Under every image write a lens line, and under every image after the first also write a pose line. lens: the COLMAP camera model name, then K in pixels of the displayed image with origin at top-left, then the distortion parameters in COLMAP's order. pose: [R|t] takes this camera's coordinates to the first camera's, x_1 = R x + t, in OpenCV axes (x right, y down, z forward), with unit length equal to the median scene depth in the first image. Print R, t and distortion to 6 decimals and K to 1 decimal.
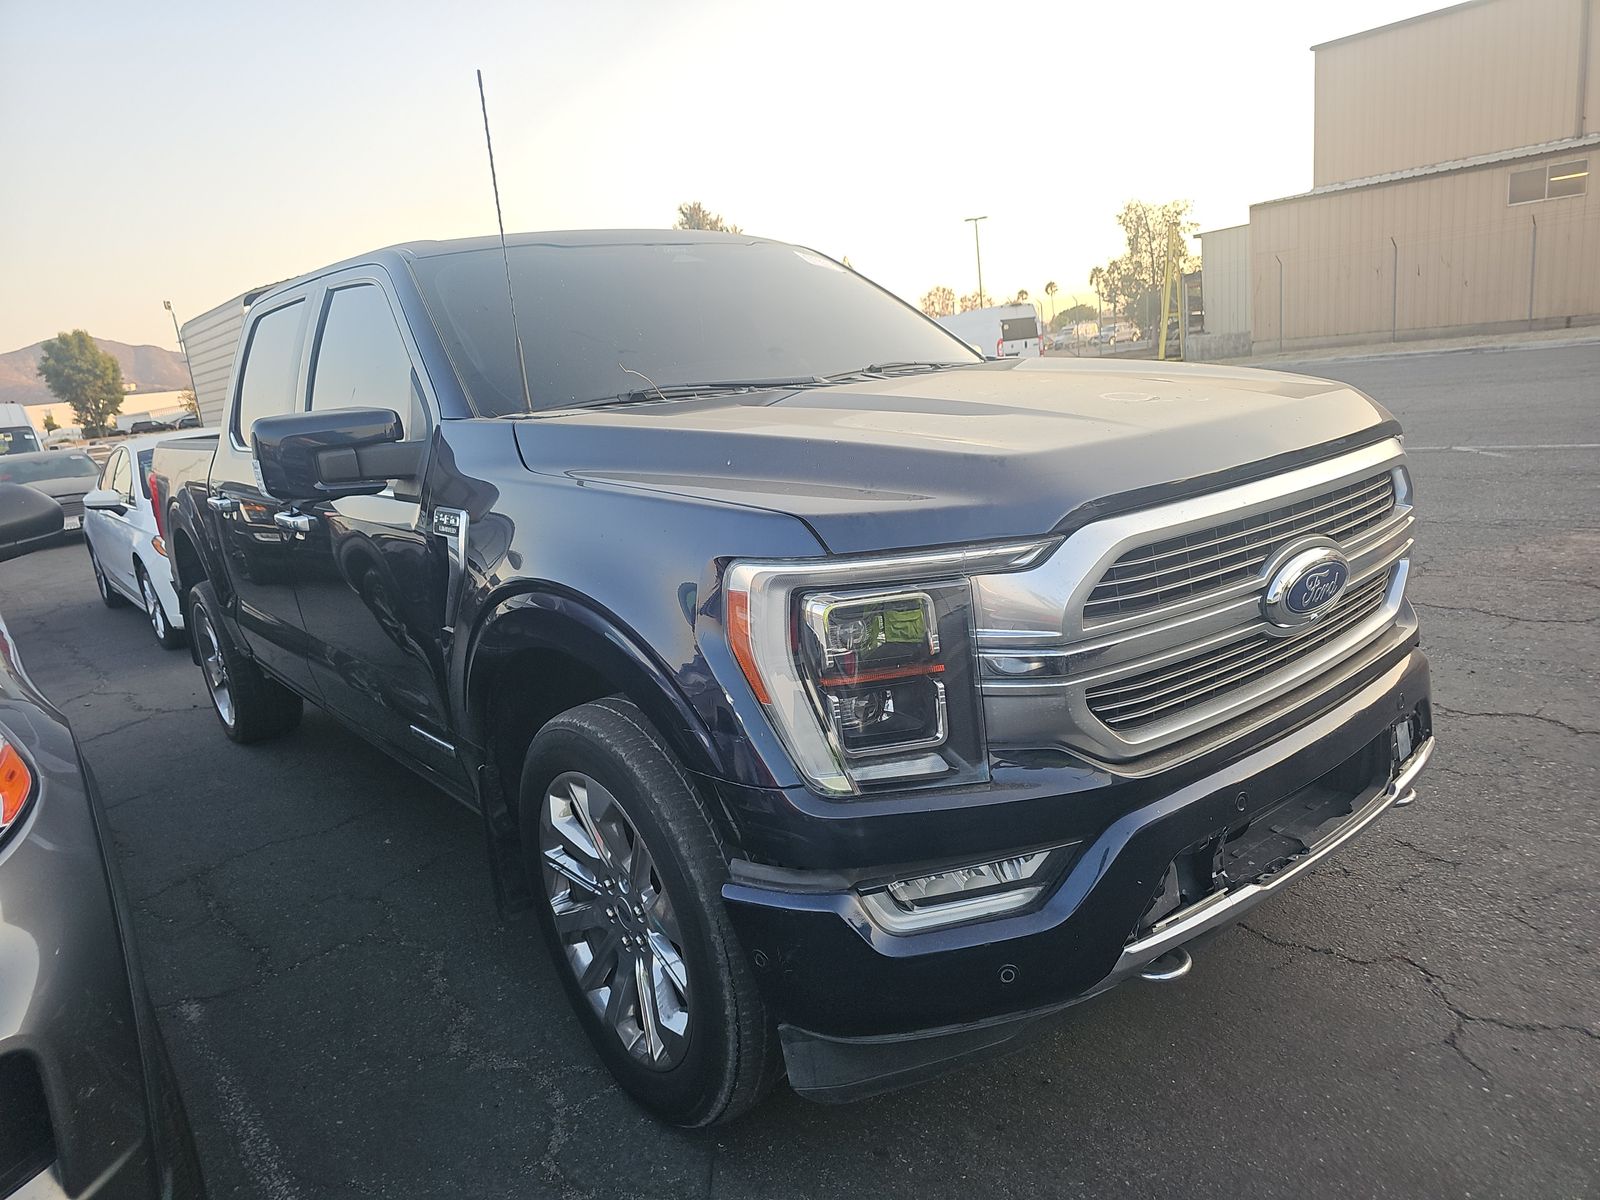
lens RADIAL K [[1070.6, 0, 797.4], [0, 1070.6, 595.0], [0, 0, 1]] dist [0.037832, -0.025439]
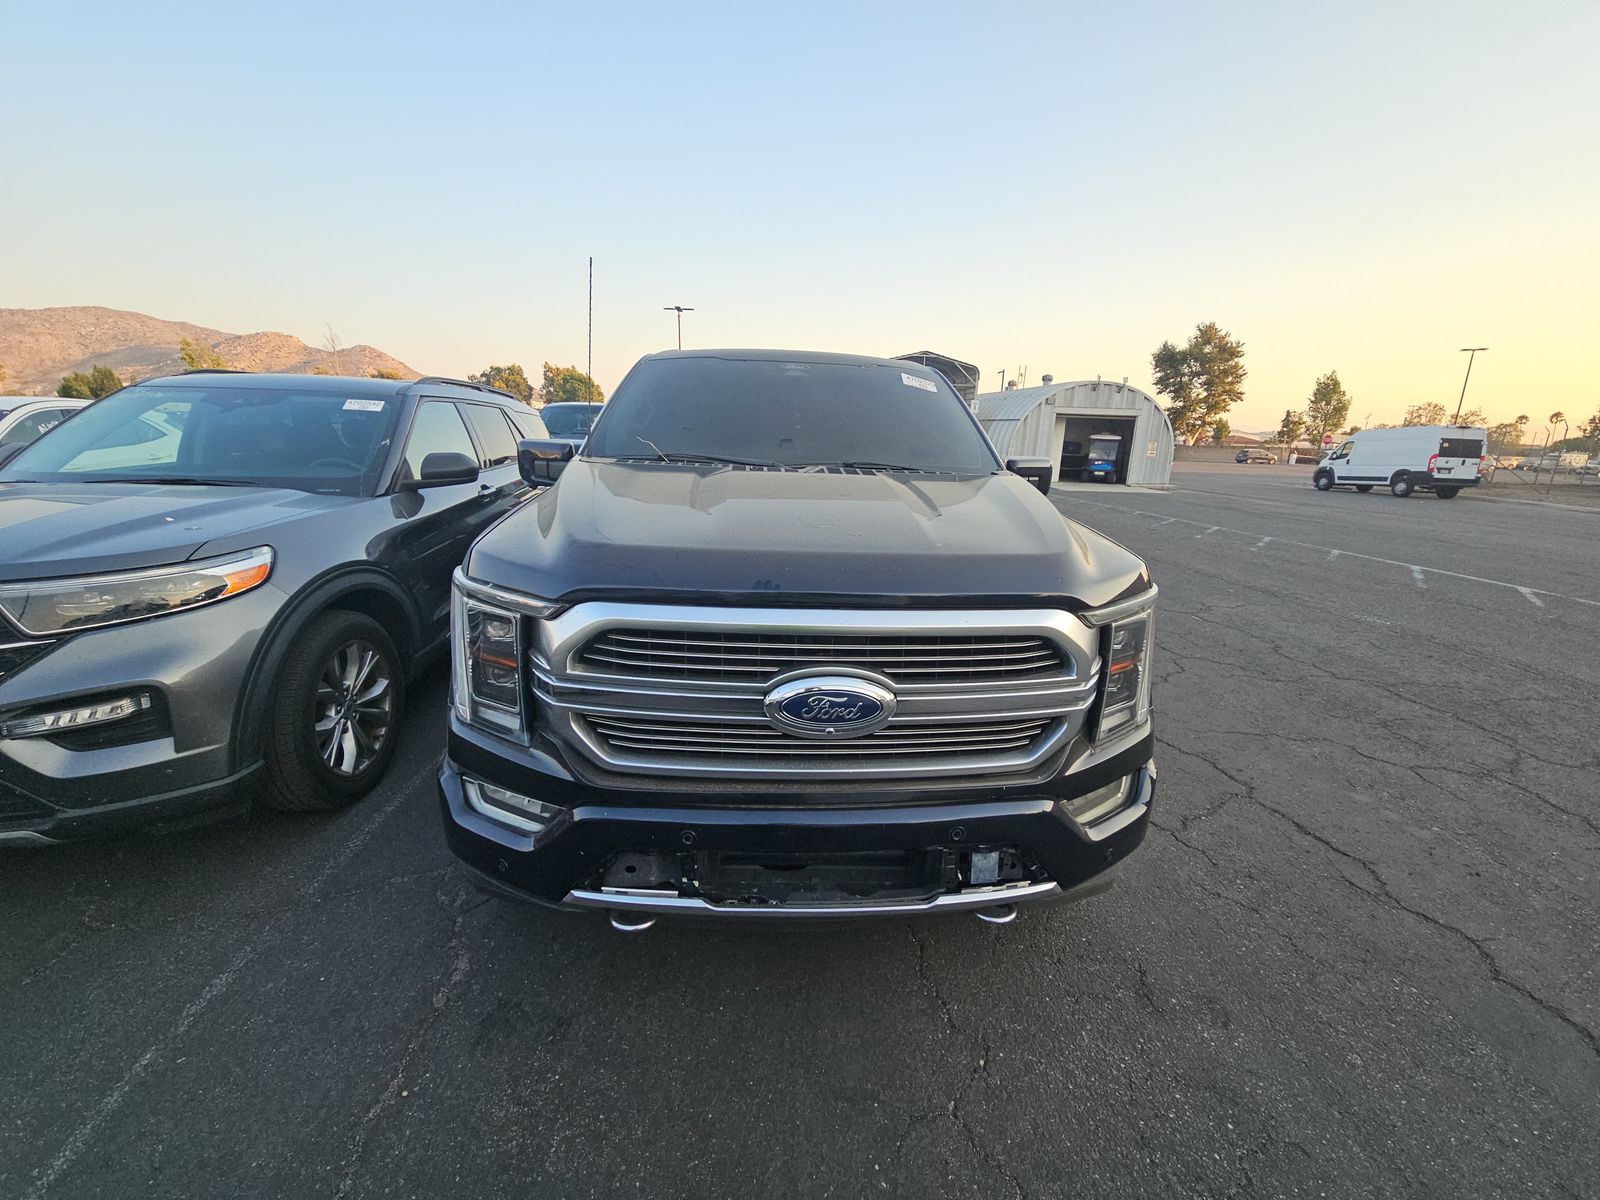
lens RADIAL K [[659.5, 0, 797.9], [0, 659.5, 596.7], [0, 0, 1]] dist [-0.002805, -0.000717]
pose [[0.810706, 0.270490, -0.519222, 0.813446], [-0.240205, 0.962465, 0.126345, -0.214657], [0.533907, 0.022291, 0.845249, 0.360297]]
